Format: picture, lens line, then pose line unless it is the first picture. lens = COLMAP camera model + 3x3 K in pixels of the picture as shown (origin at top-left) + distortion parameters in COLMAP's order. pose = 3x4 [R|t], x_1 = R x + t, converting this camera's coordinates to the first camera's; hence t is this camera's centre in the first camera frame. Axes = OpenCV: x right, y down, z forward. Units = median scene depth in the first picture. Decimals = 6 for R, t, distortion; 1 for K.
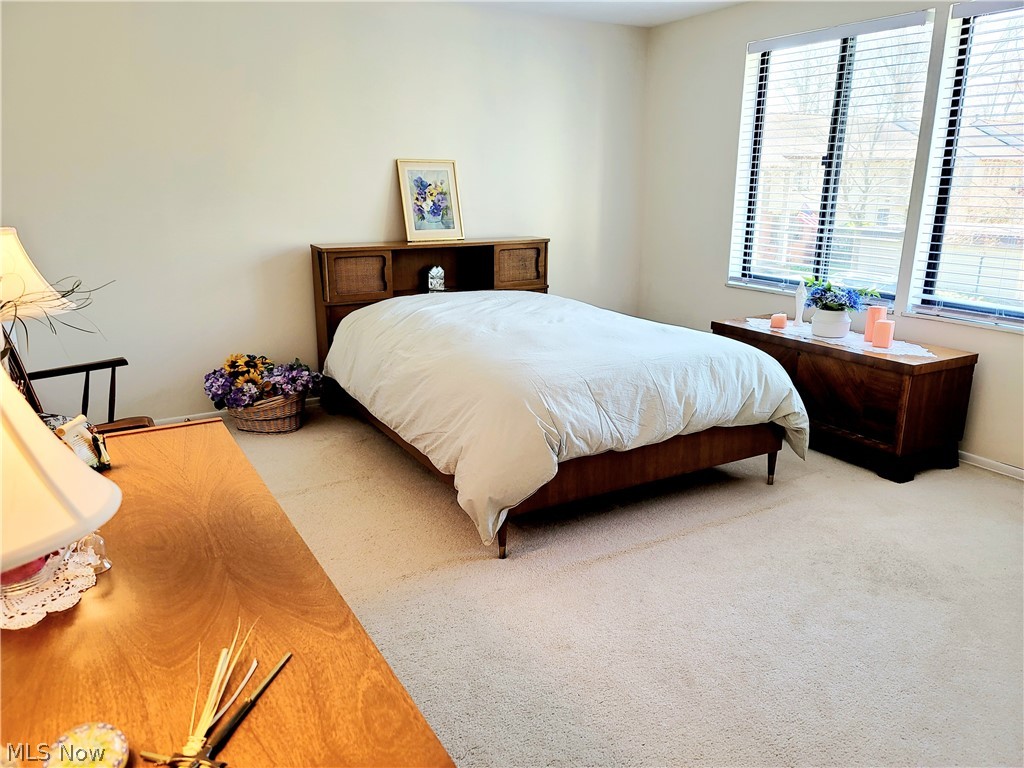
lens RADIAL K [[755.9, 0, 513.5], [0, 755.9, 383.4], [0, 0, 1]] dist [0.080588, -0.068185]
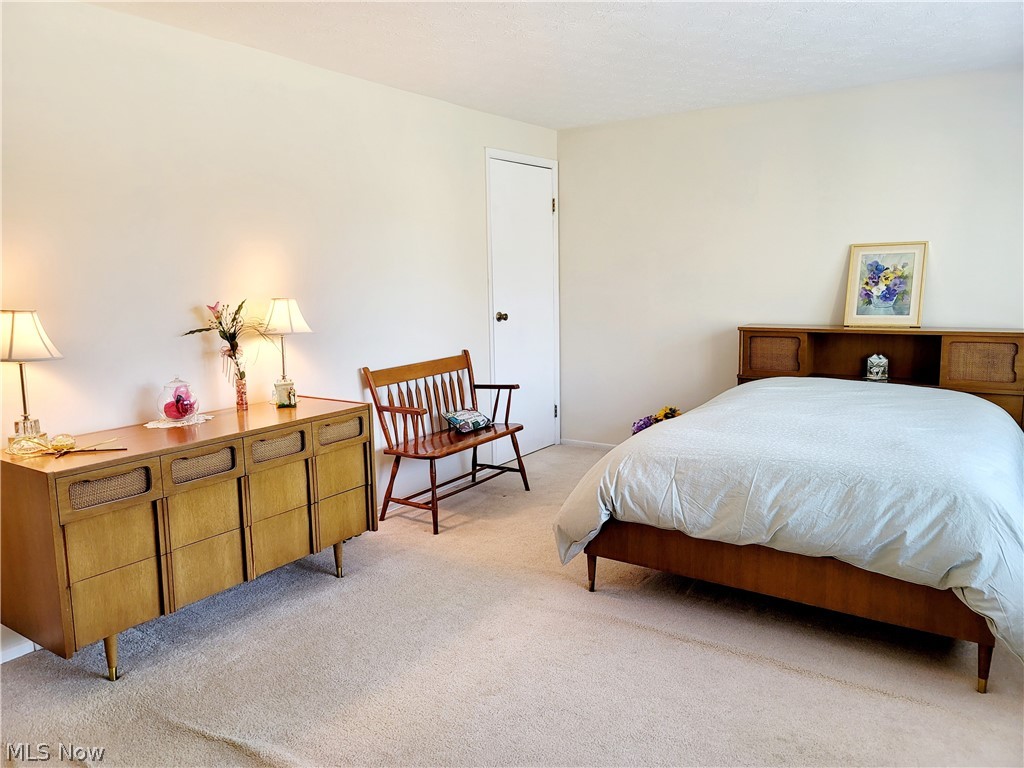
lens RADIAL K [[755.9, 0, 513.2], [0, 755.9, 383.2], [0, 0, 1]] dist [0.080588, -0.068185]
pose [[0.415752, 0.121805, -0.901285, 0.574018], [-0.215360, 0.975992, 0.032558, -0.054759], [0.883612, 0.180564, 0.432002, 0.209039]]
